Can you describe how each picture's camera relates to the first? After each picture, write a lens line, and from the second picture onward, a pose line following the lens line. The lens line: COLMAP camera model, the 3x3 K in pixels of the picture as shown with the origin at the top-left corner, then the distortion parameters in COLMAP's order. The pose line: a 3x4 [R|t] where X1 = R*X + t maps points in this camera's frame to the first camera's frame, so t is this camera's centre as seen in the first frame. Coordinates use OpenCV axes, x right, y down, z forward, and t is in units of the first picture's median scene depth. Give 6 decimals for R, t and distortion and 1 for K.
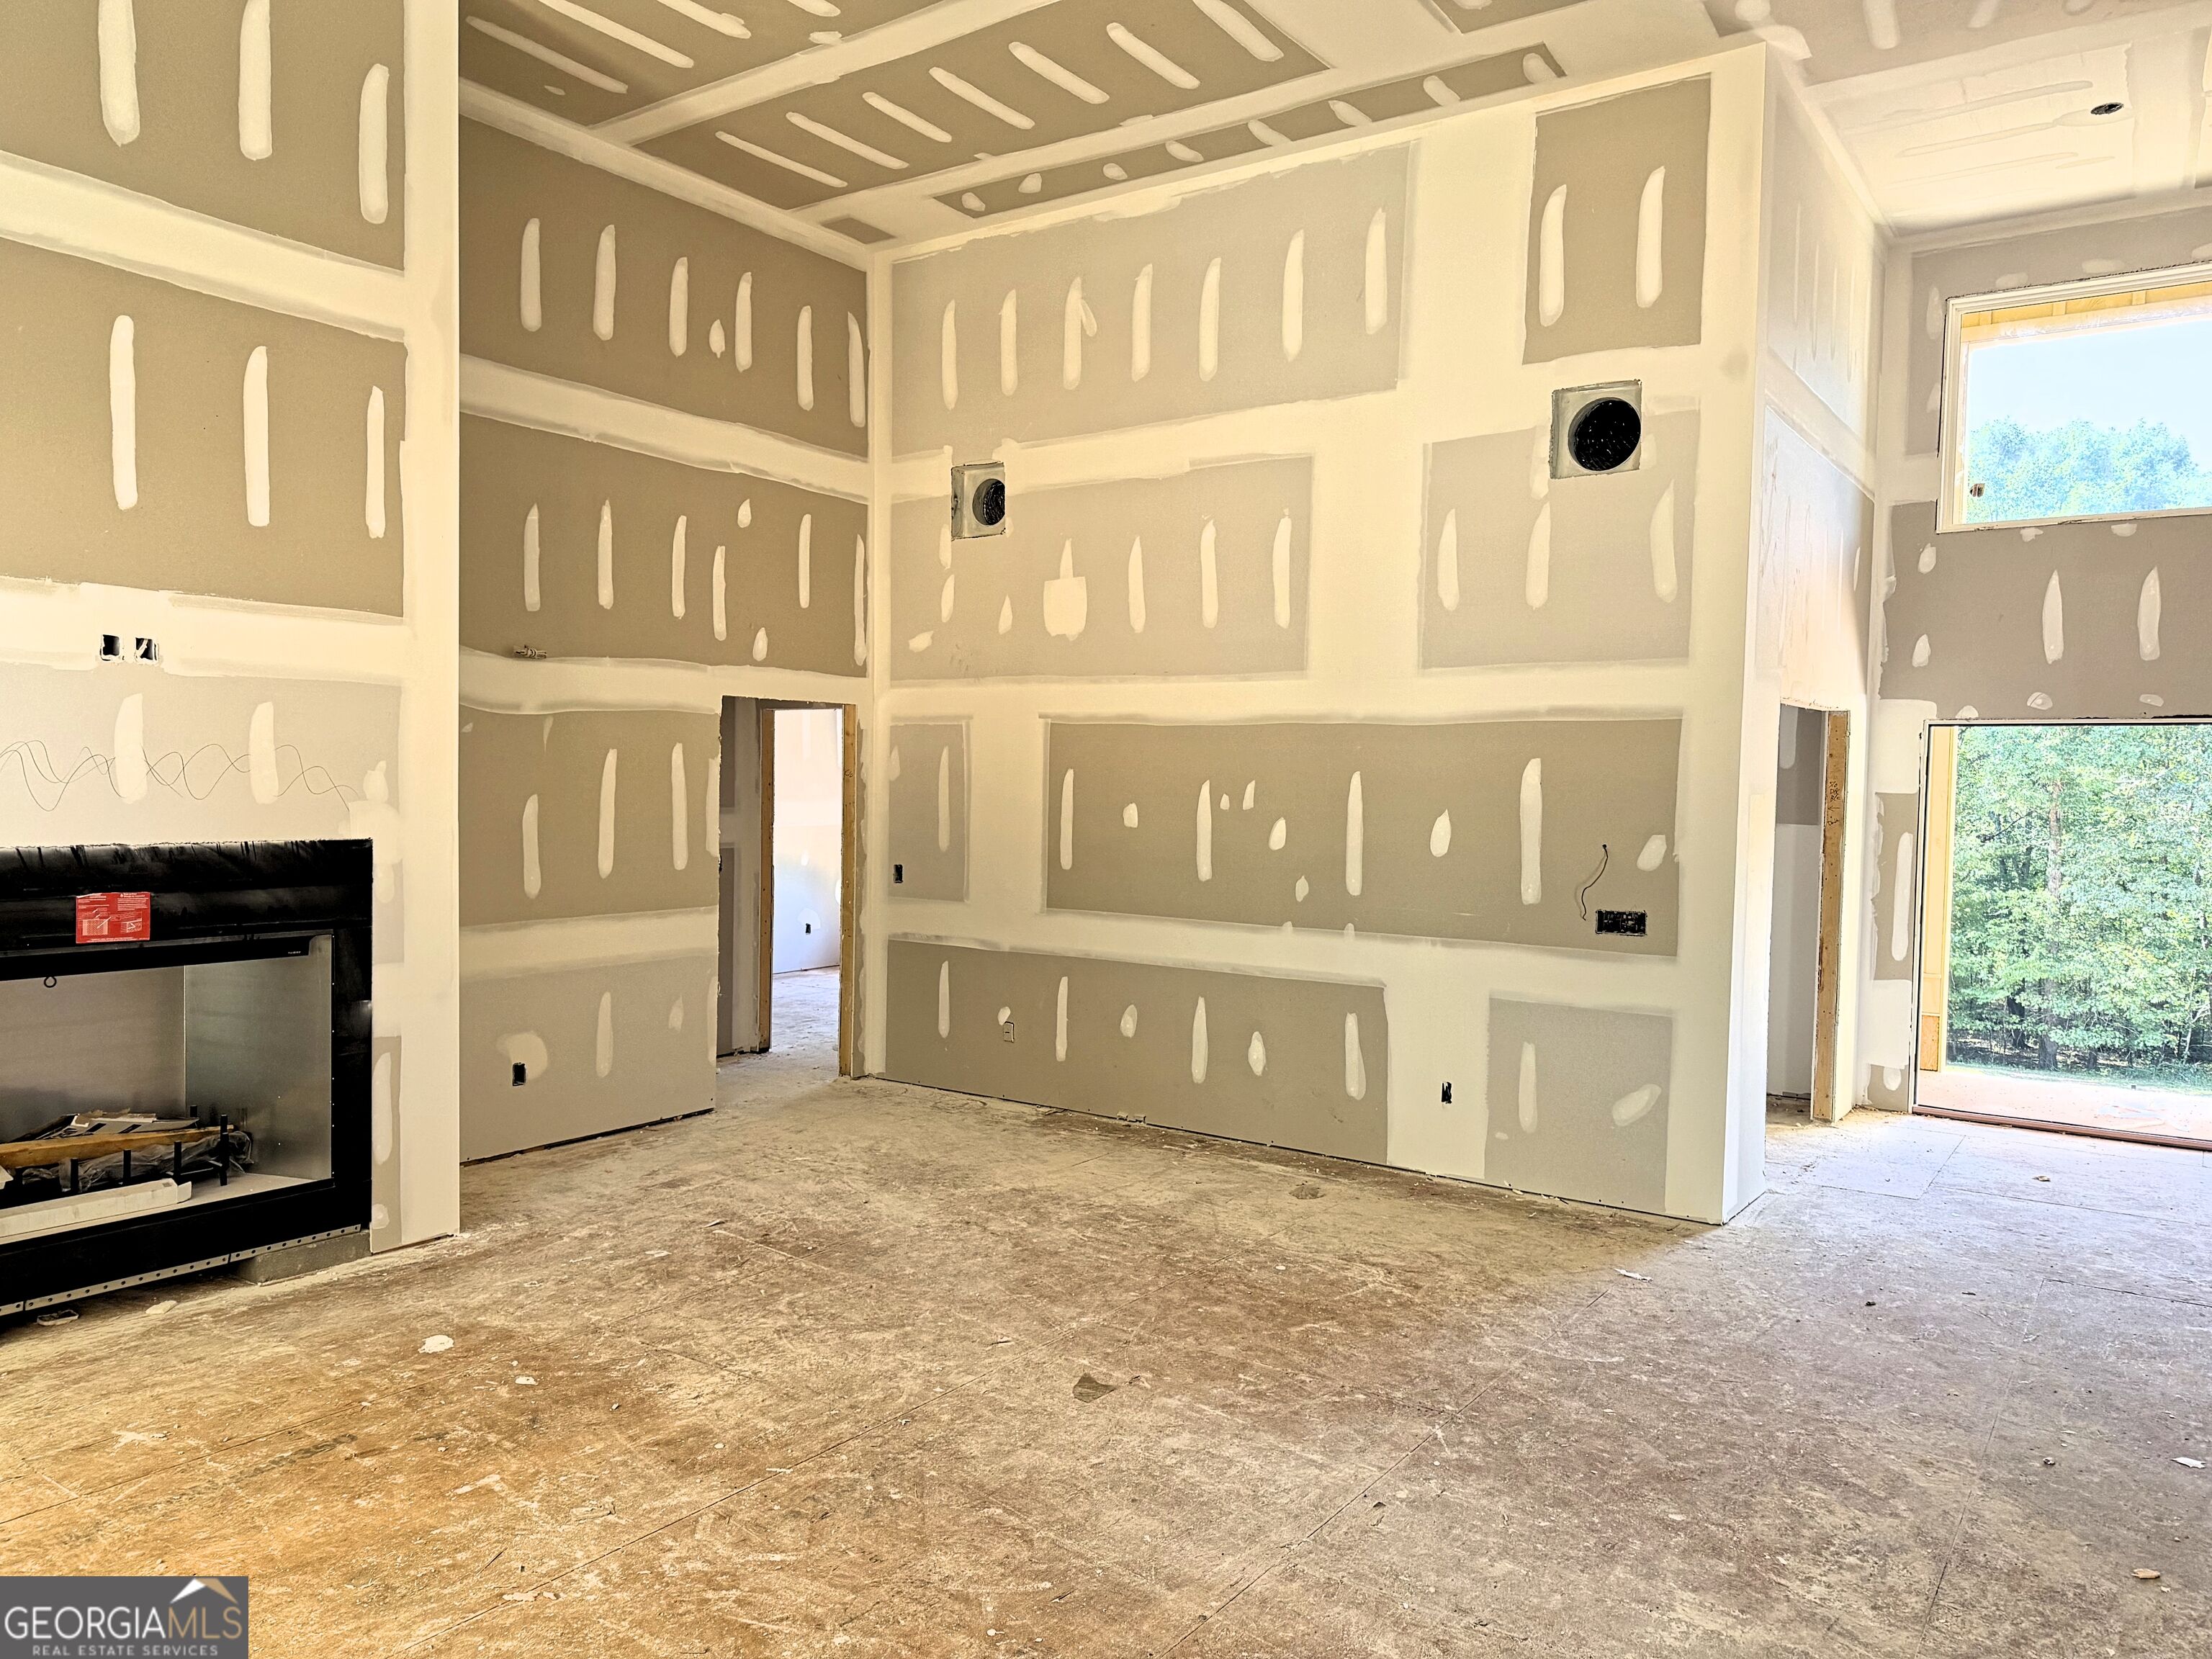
lens RADIAL K [[1557.8, 0, 1104.0], [0, 1557.8, 842.8], [0, 0, 1]] dist [0.122267, -0.186726]
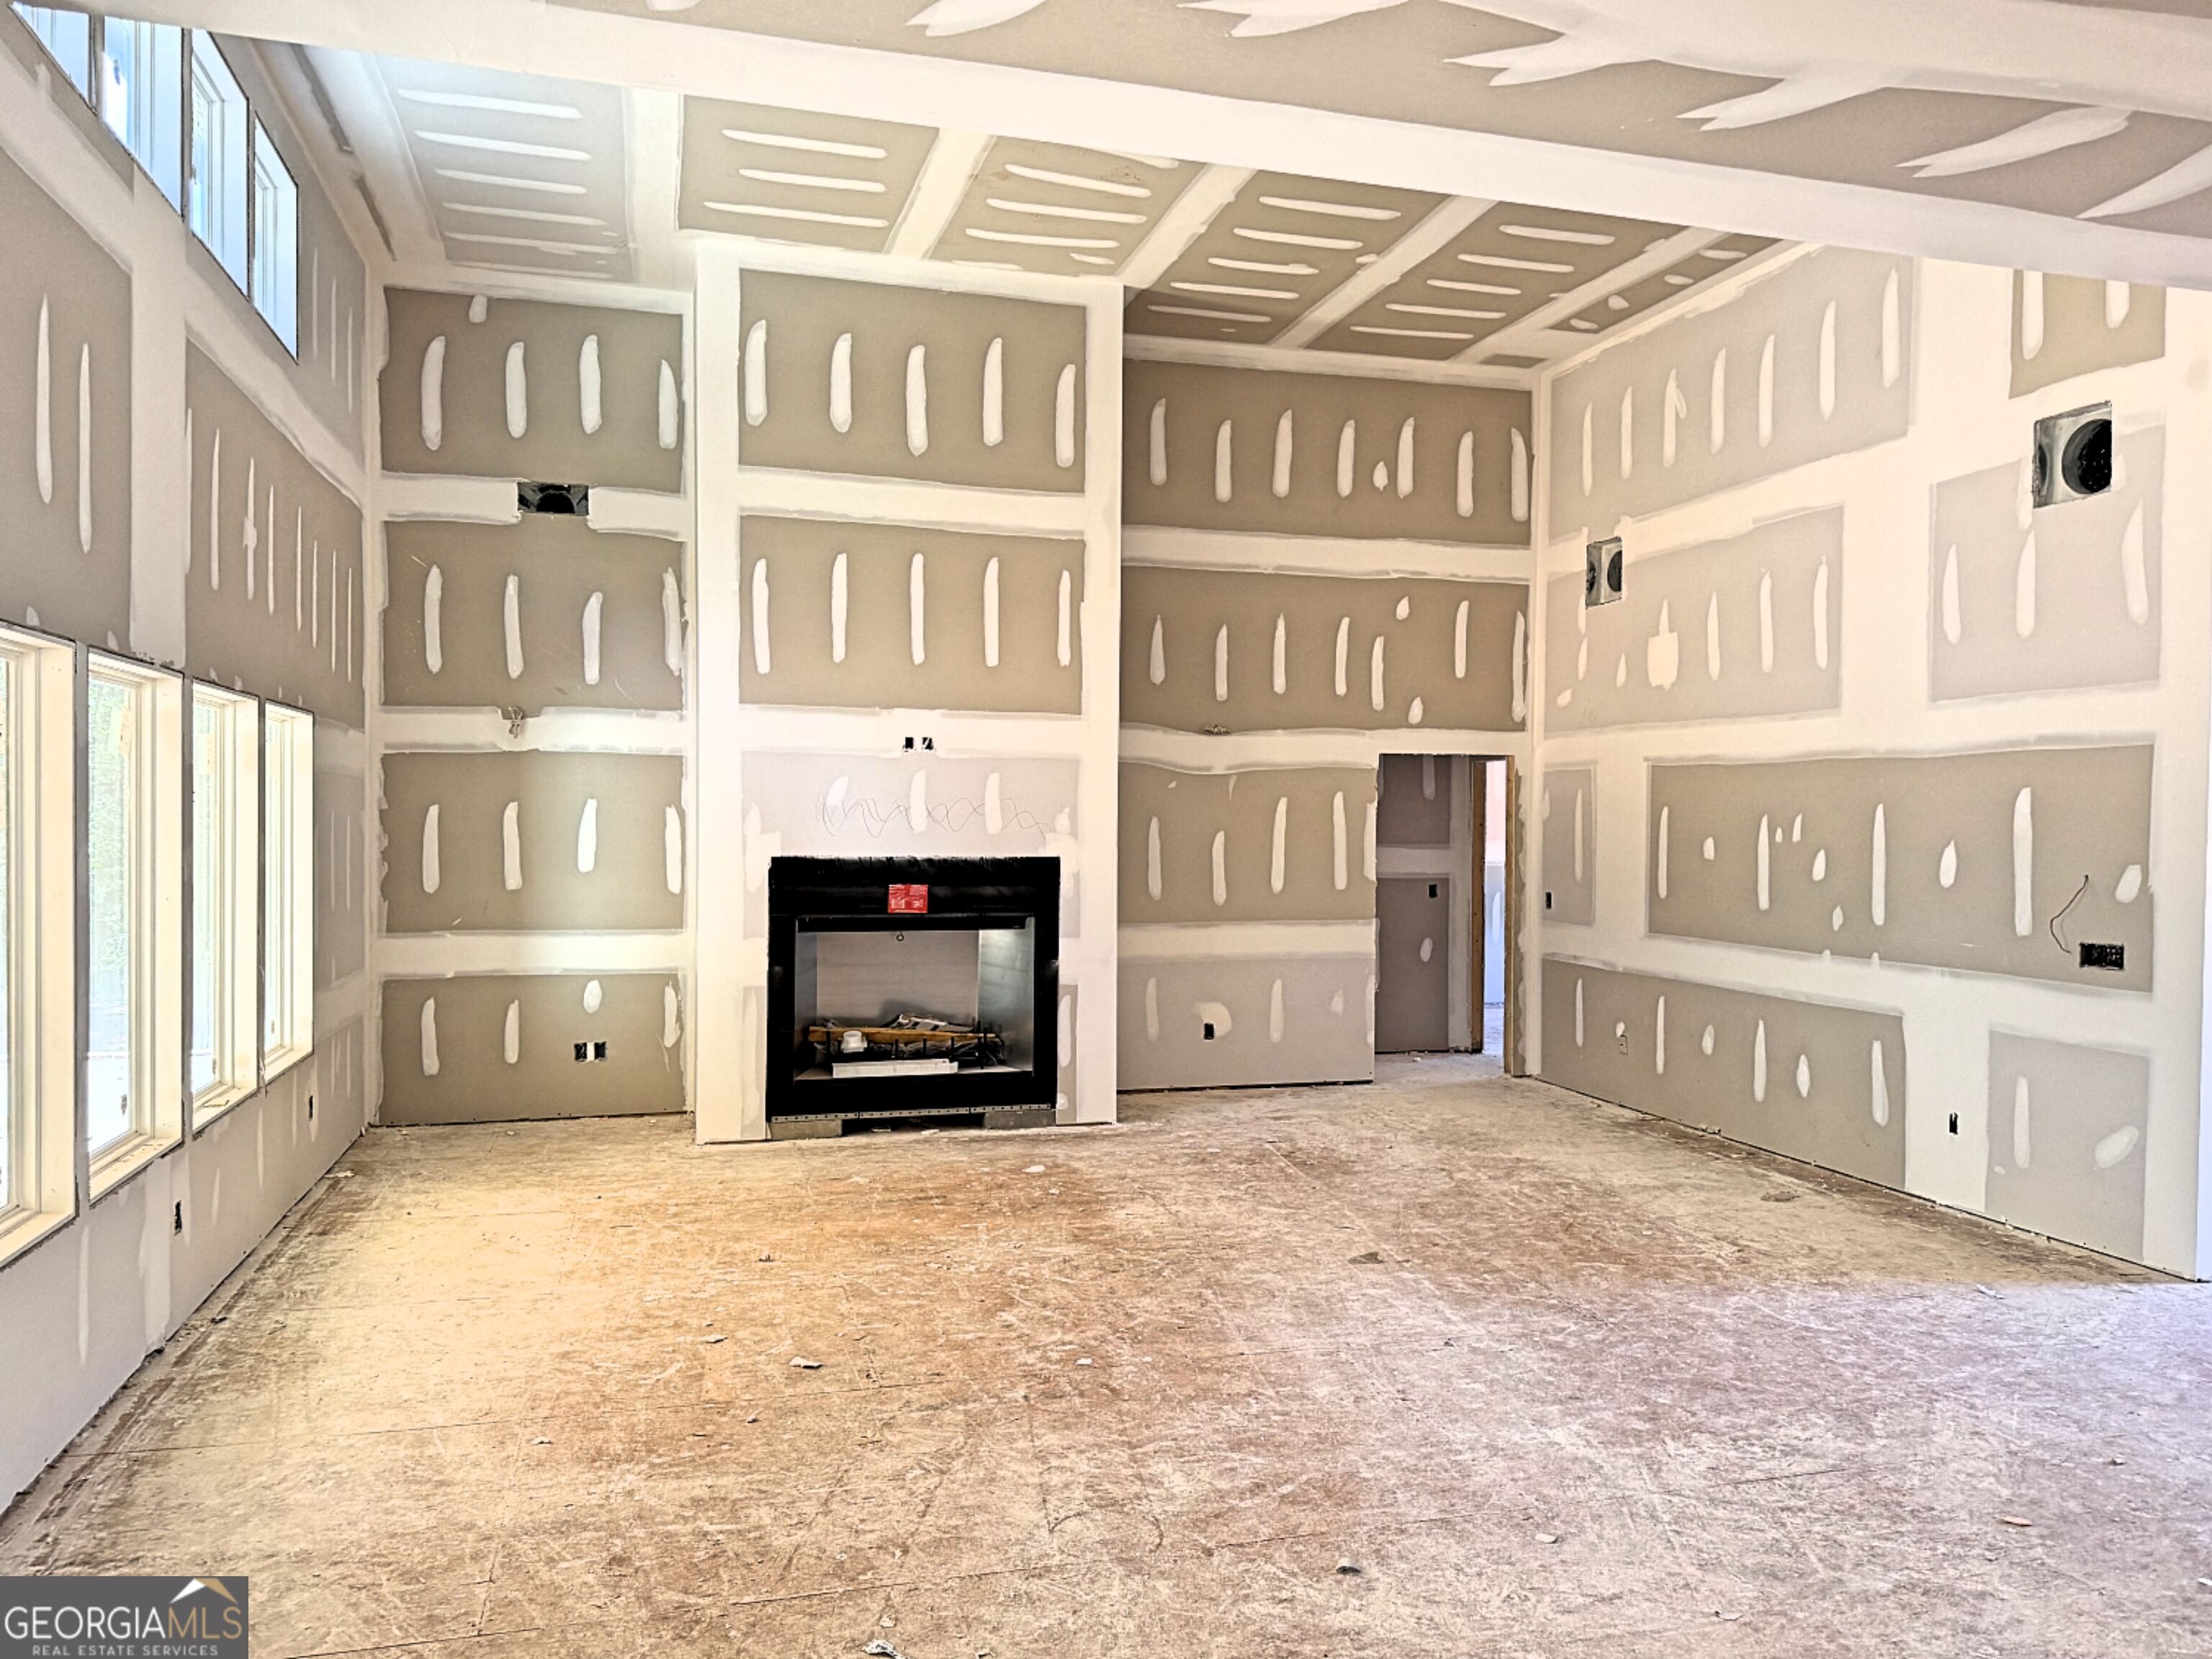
lens RADIAL K [[1557.8, 0, 1104.0], [0, 1557.8, 842.8], [0, 0, 1]] dist [0.122267, -0.186726]
pose [[0.773757, -0.000252, -0.633483, 0.477058], [-0.020882, 0.999446, -0.025904, 0.019428], [0.633139, 0.033272, 0.773323, -0.143573]]
